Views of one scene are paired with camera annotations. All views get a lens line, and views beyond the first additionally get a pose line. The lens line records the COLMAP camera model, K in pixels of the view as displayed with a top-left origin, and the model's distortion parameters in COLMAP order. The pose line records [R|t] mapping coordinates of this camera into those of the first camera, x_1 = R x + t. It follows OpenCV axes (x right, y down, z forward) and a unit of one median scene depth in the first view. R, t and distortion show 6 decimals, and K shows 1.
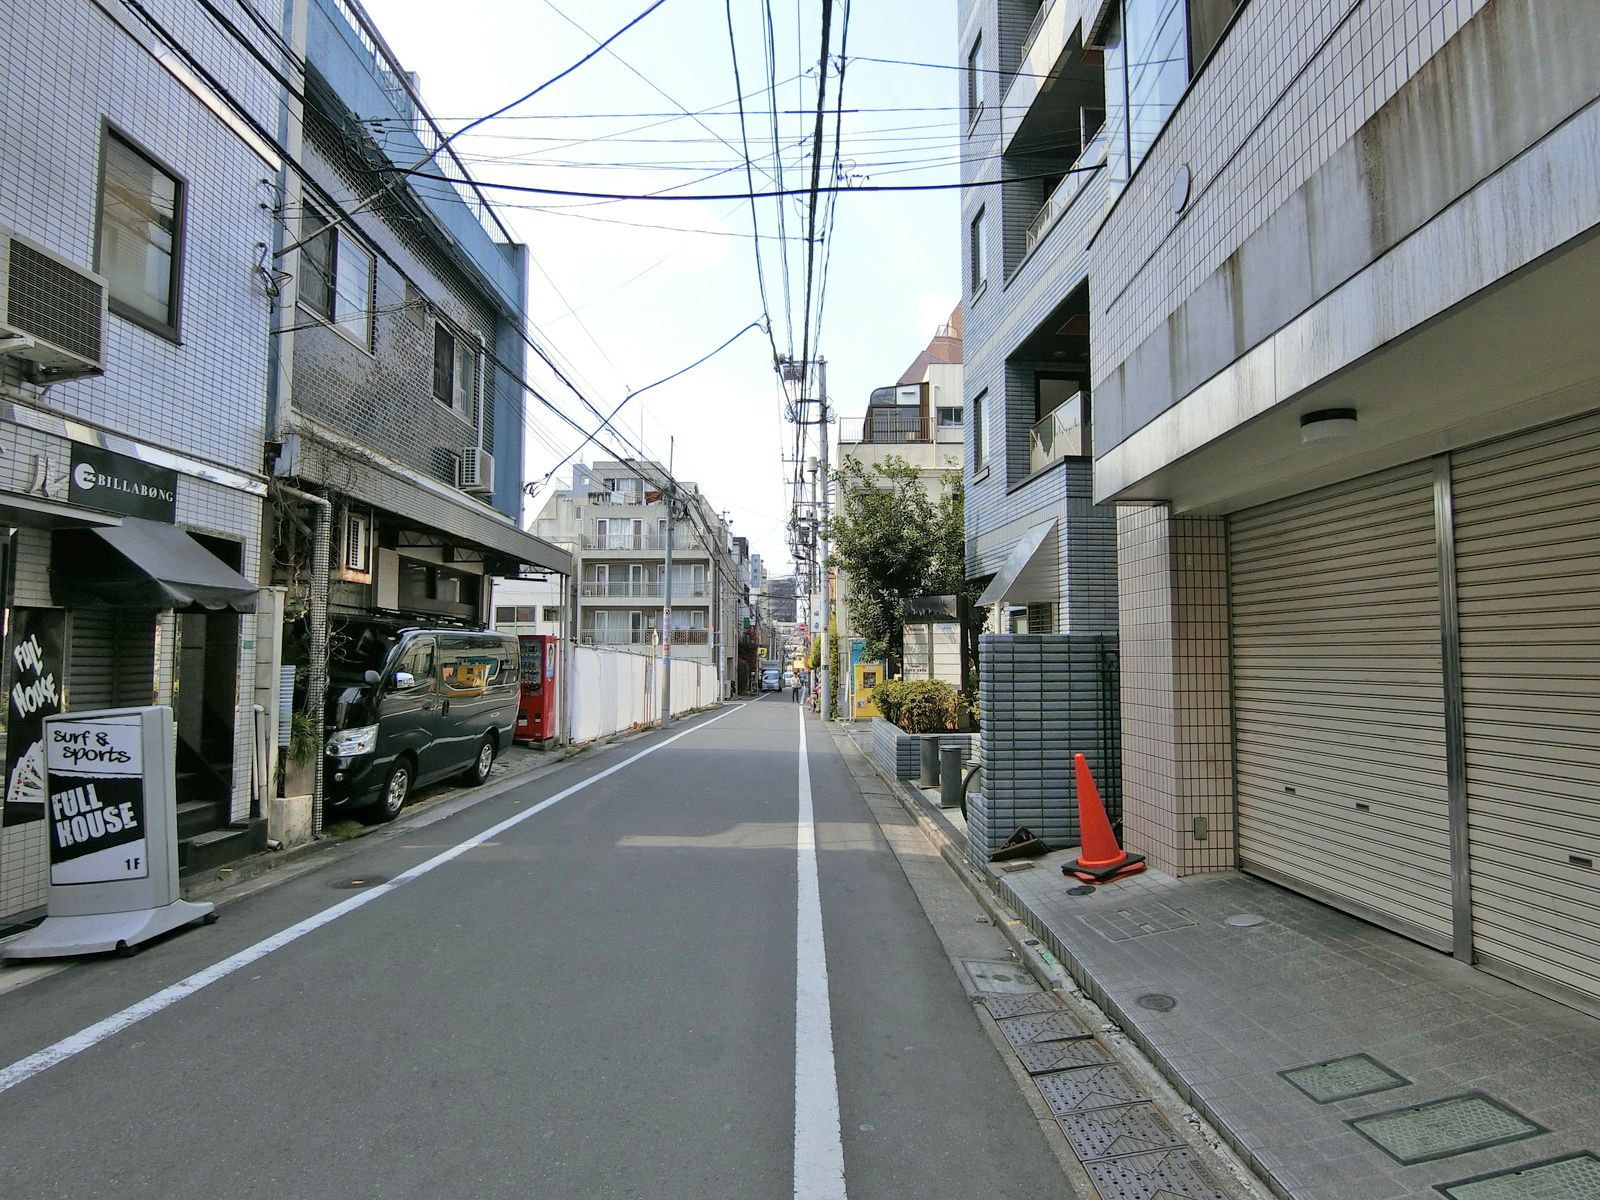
lens RADIAL K [[894.5, 0, 799.0], [0, 894.5, 602.3], [0, 0, 1]] dist [-0.016753, -0.002901]
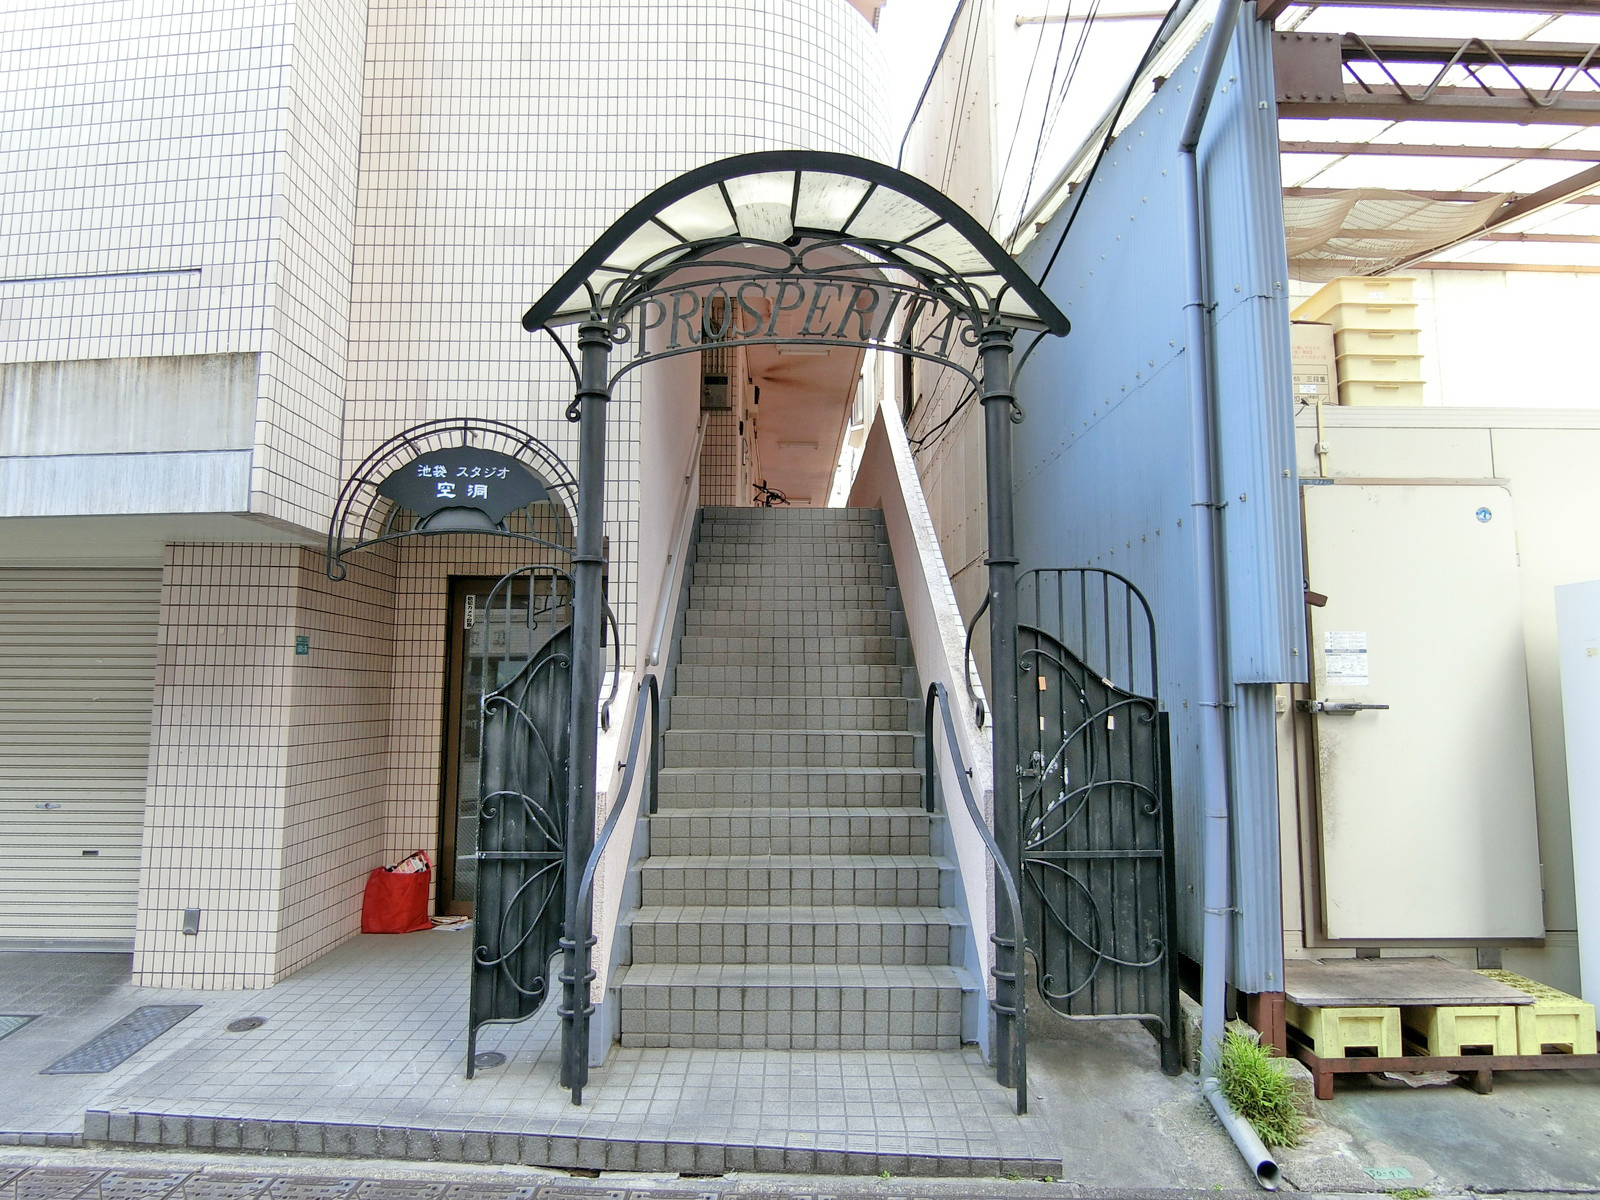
lens RADIAL K [[872.9, 0, 800.3], [0, 872.9, 606.7], [0, 0, 1]] dist [-0.016022, -0.000781]
pose [[0.067174, 0.099528, 0.992765, -0.399831], [-0.062446, 0.993481, -0.095374, -0.056536], [-0.995785, -0.055588, 0.072952, -0.355075]]
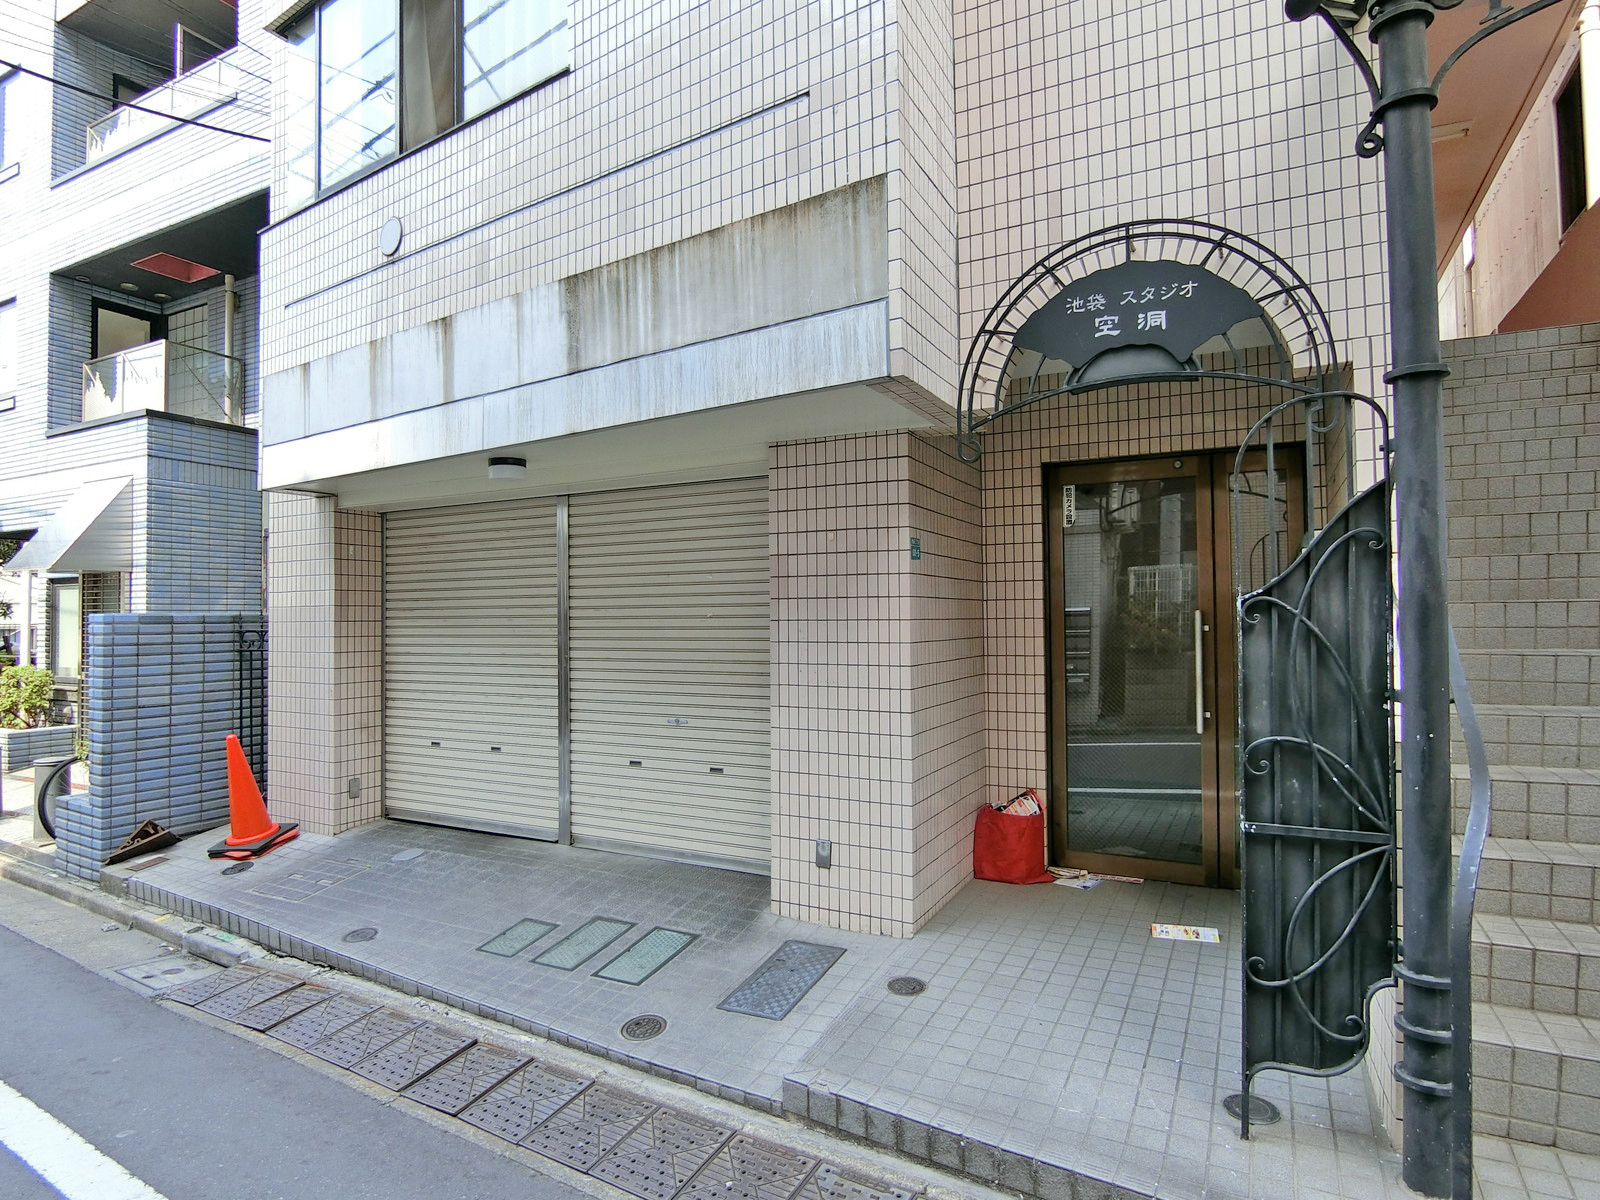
lens RADIAL K [[872.9, 0, 800.3], [0, 872.9, 606.7], [0, 0, 1]] dist [-0.016022, -0.000781]
pose [[0.534850, 0.007181, 0.844917, -0.221602], [-0.042155, 0.998945, 0.018195, -0.025047], [-0.843895, -0.045349, 0.534588, -0.071714]]
